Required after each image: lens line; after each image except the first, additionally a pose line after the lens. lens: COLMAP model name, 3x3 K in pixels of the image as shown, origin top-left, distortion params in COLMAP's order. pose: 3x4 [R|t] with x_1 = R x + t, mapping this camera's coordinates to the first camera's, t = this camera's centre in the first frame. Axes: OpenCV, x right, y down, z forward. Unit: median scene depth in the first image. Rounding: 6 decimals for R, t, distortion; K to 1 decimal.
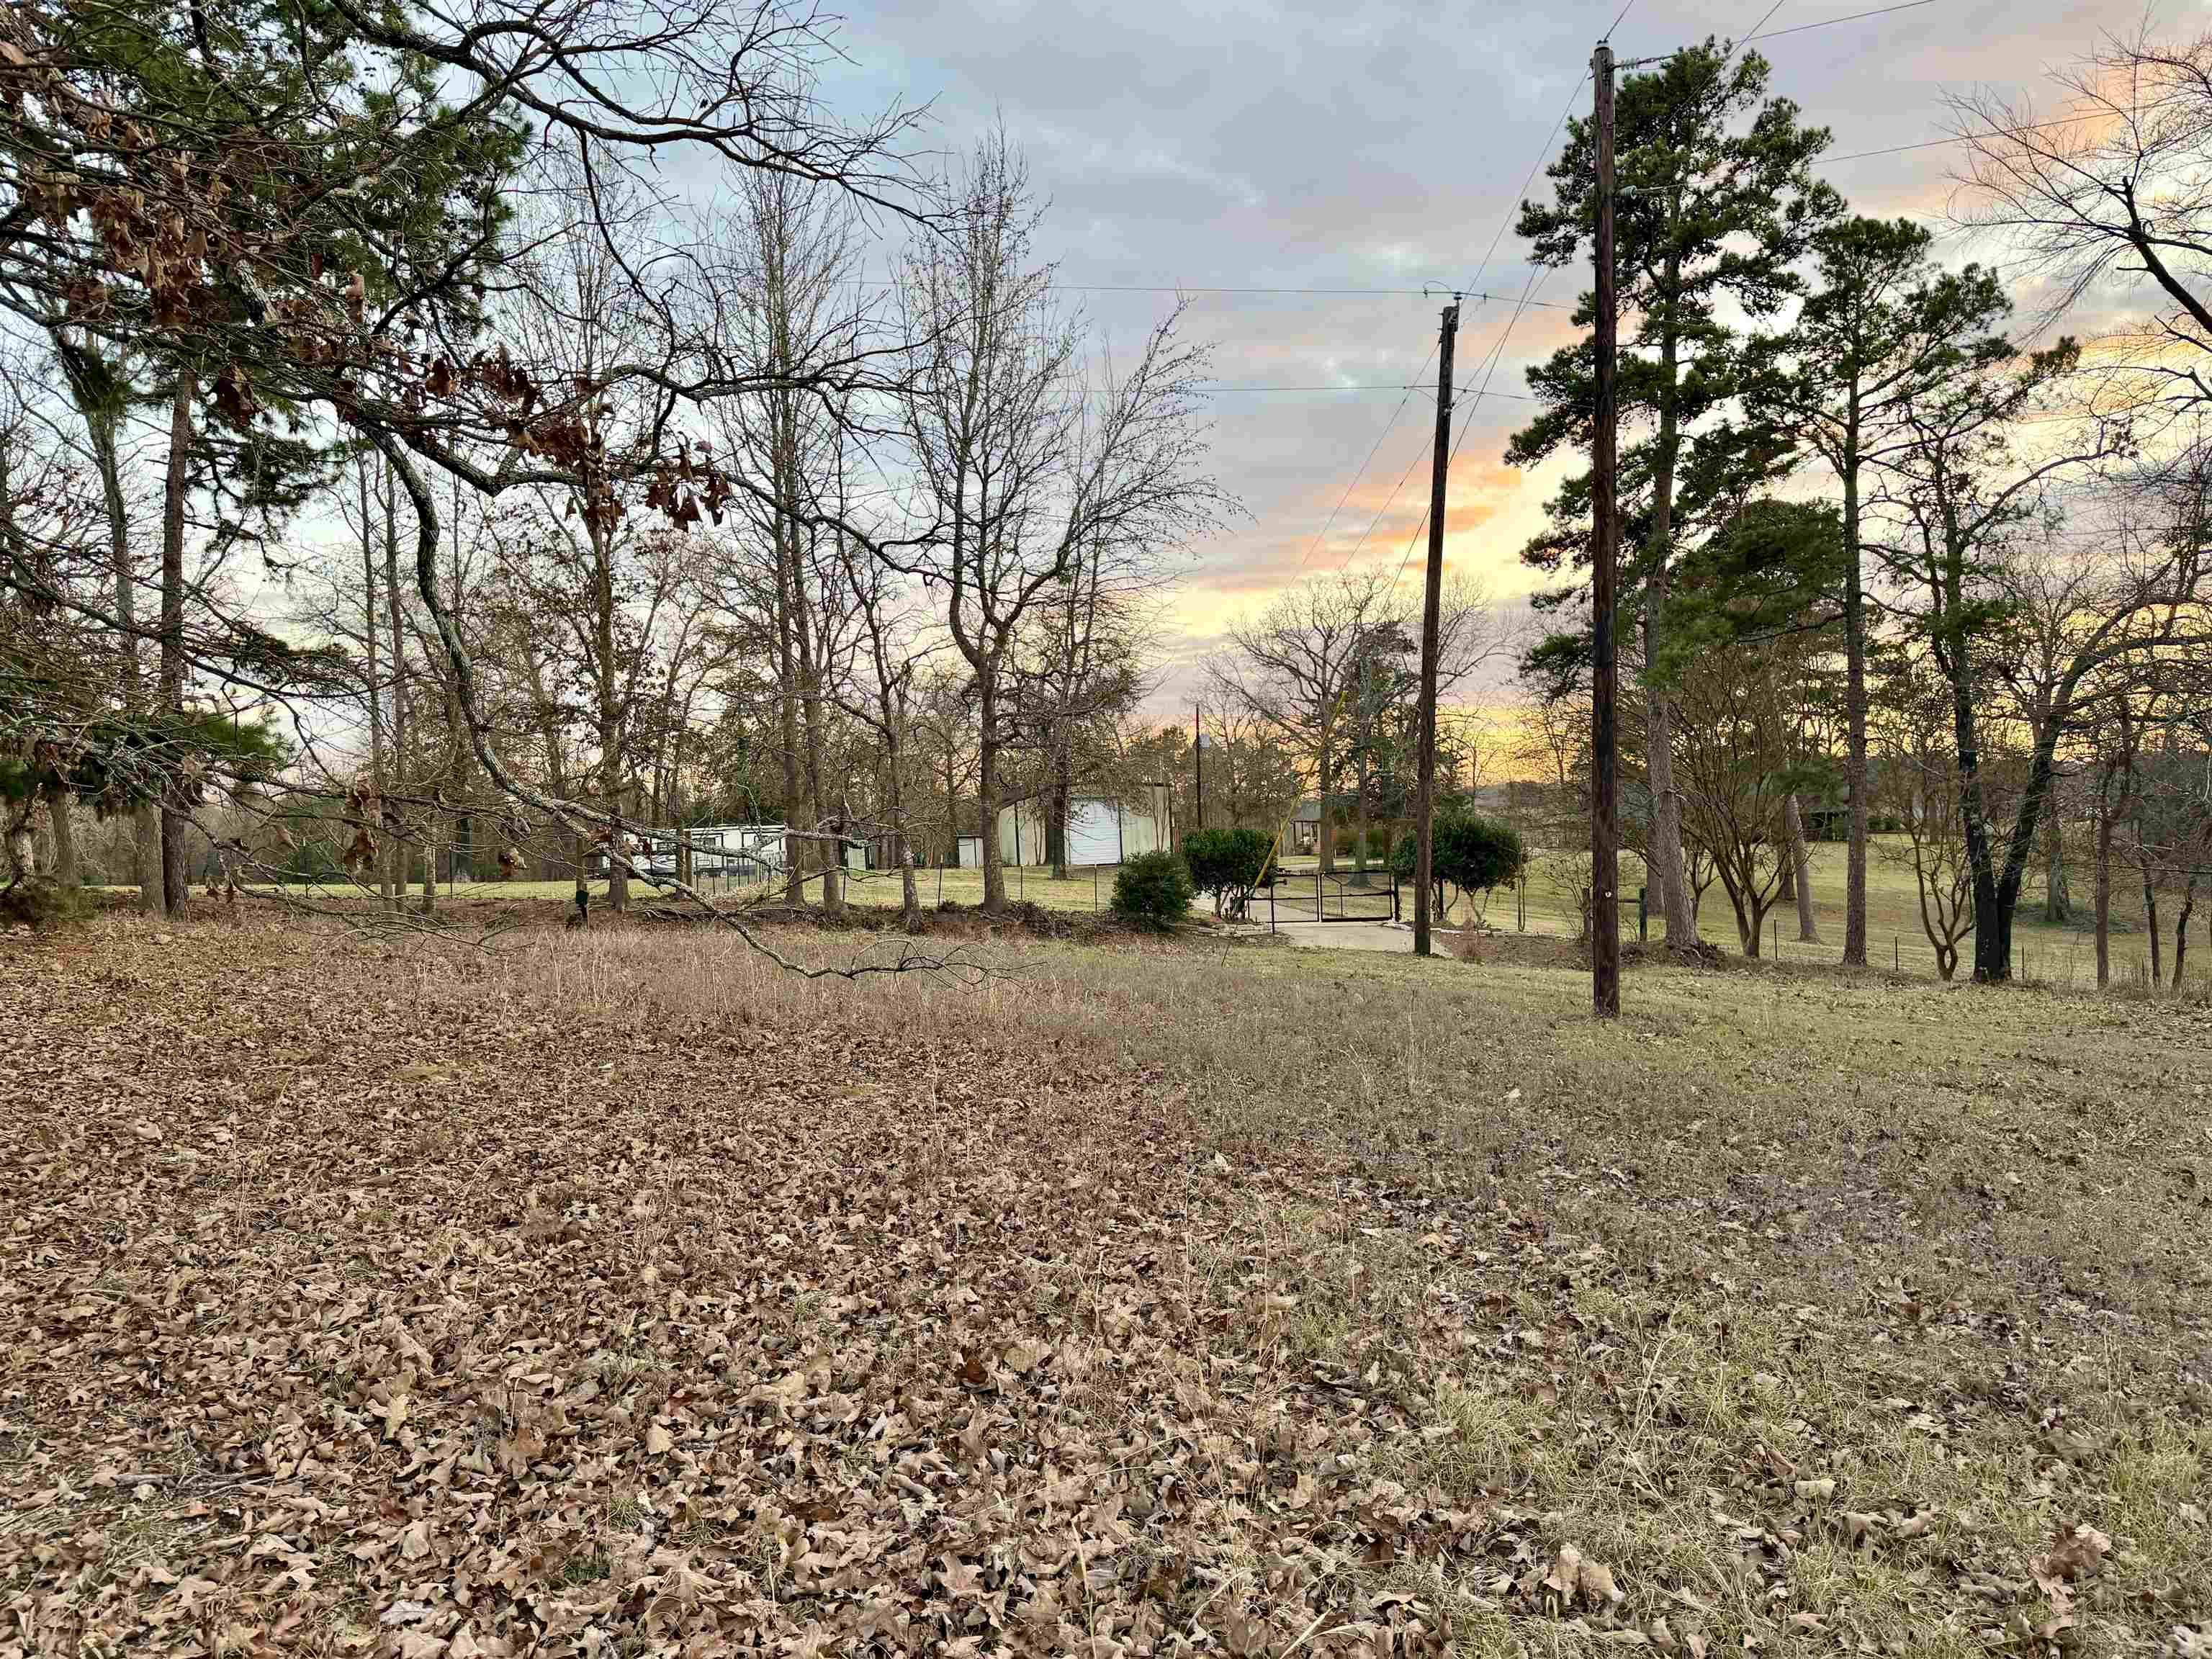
lens RADIAL K [[1542.7, 0, 1116.4], [0, 1542.7, 823.2], [0, 0, 1]] dist [0.053934, -0.062819]
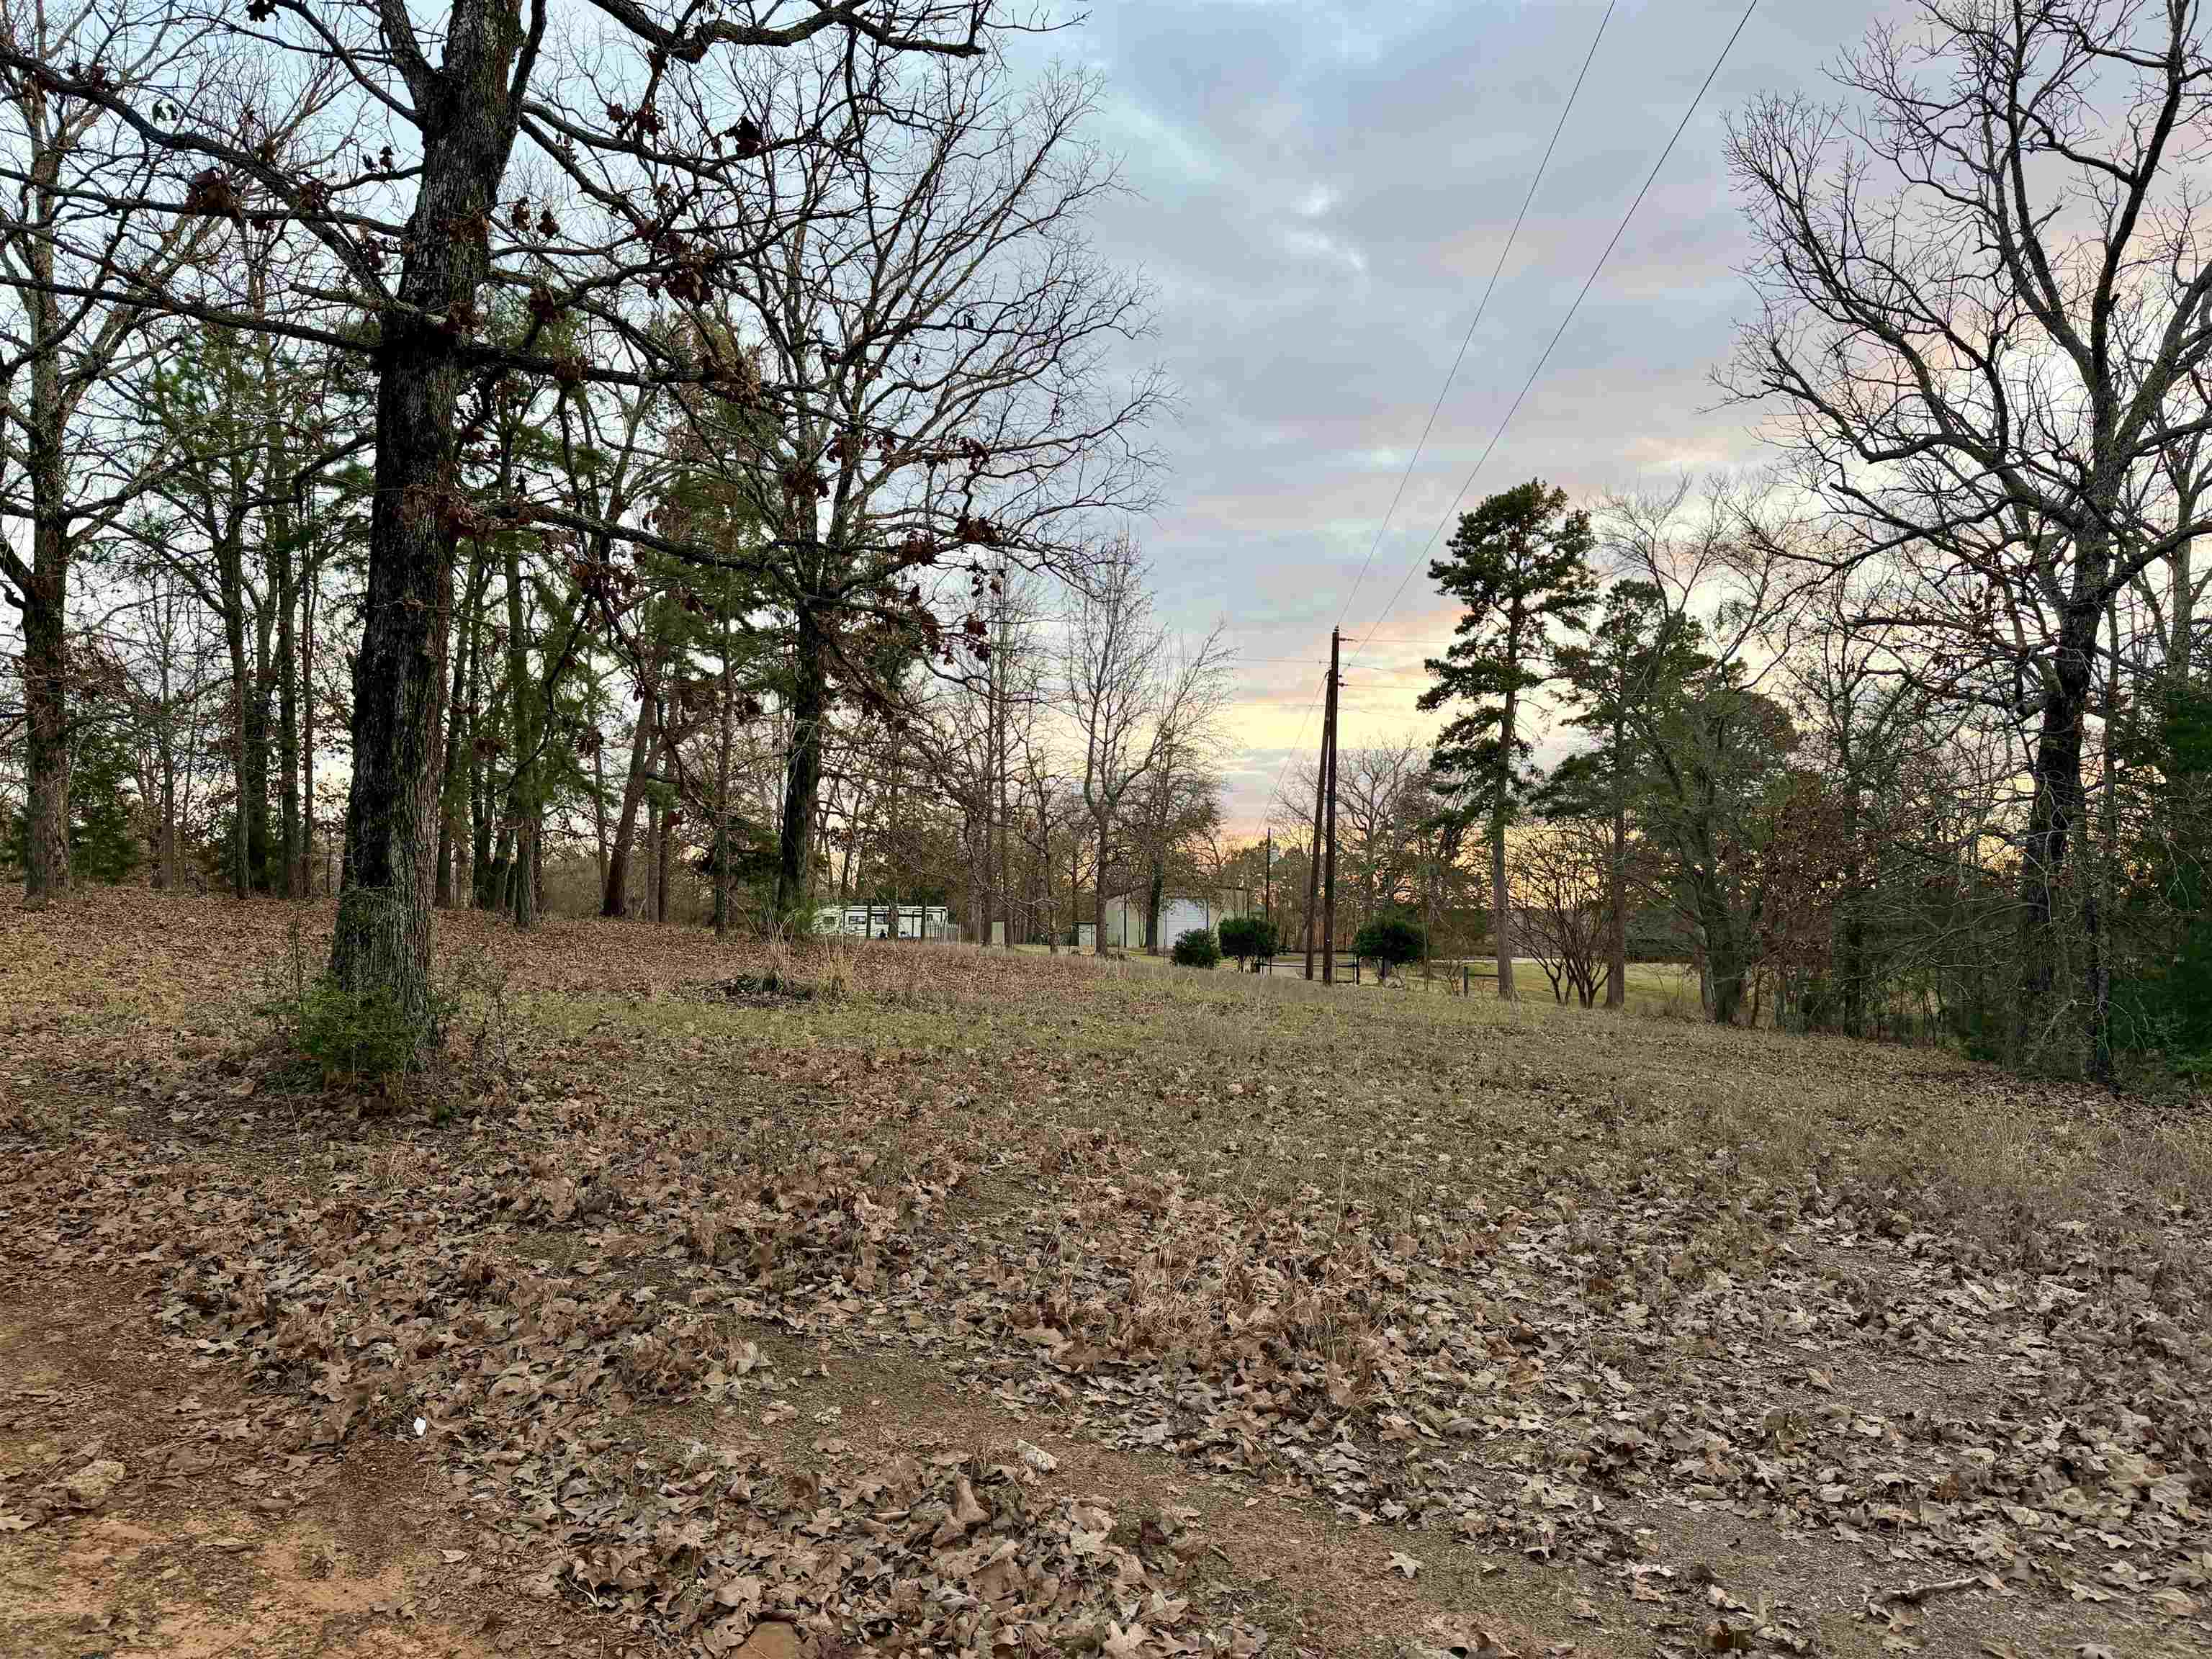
lens RADIAL K [[1542.7, 0, 1108.4], [0, 1542.7, 828.8], [0, 0, 1]] dist [0.053934, -0.062819]
pose [[0.995432, 0.046590, -0.083328, 0.063556], [-0.051551, 0.996961, -0.058411, 0.012253], [0.080354, 0.062440, 0.994809, -0.694930]]
